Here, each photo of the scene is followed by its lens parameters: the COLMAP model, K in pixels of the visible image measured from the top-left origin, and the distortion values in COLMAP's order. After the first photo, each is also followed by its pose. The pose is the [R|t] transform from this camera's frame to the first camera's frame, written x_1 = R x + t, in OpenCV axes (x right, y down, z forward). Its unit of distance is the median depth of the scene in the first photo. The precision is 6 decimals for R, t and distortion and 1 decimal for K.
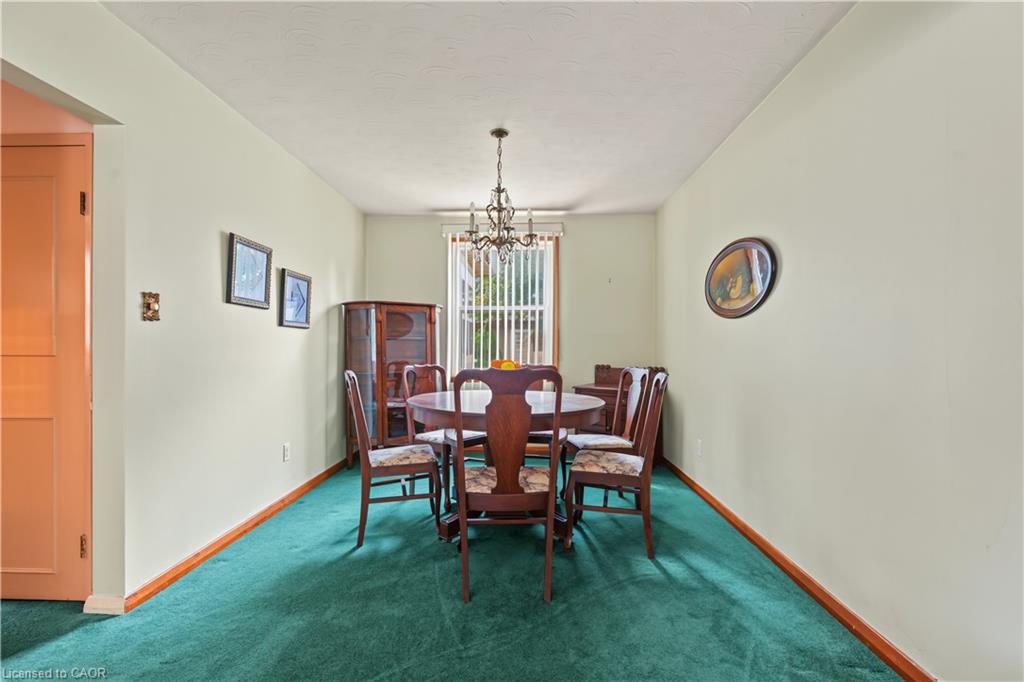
lens RADIAL K [[460.6, 0, 518.3], [0, 460.6, 345.9], [0, 0, 1]] dist [-0.000219, 0.001038]
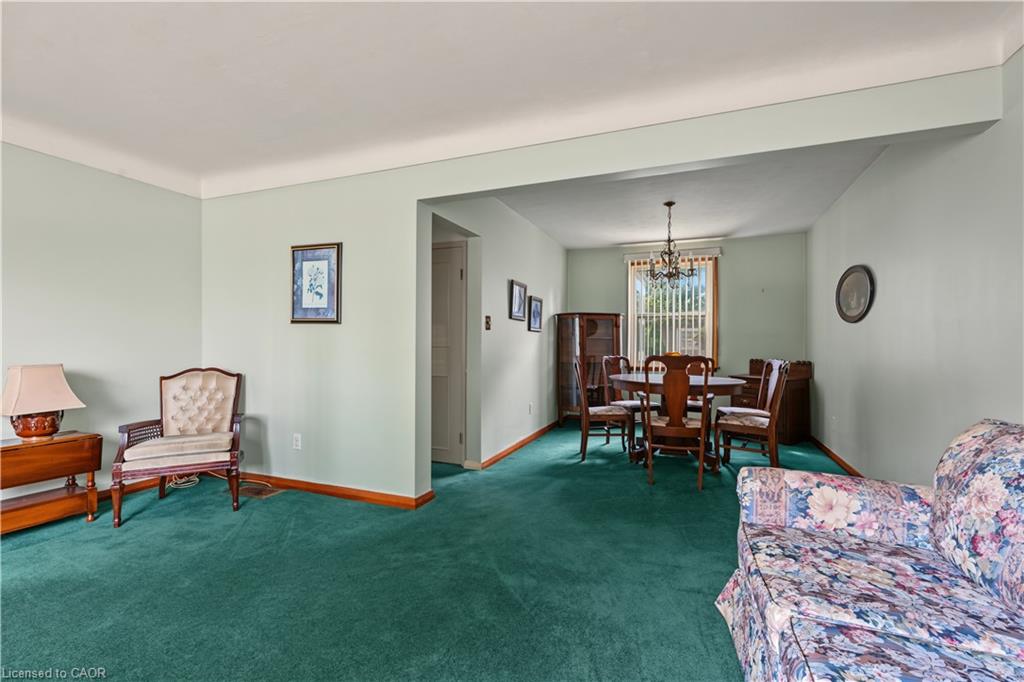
lens RADIAL K [[460.6, 0, 516.8], [0, 460.6, 341.0], [0, 0, 1]] dist [-0.000219, 0.001038]
pose [[0.938706, 0.000141, -0.344720, 0.009356], [-0.002786, 0.999970, -0.007178, 0.005414], [0.344708, 0.007698, 0.938678, -0.572788]]
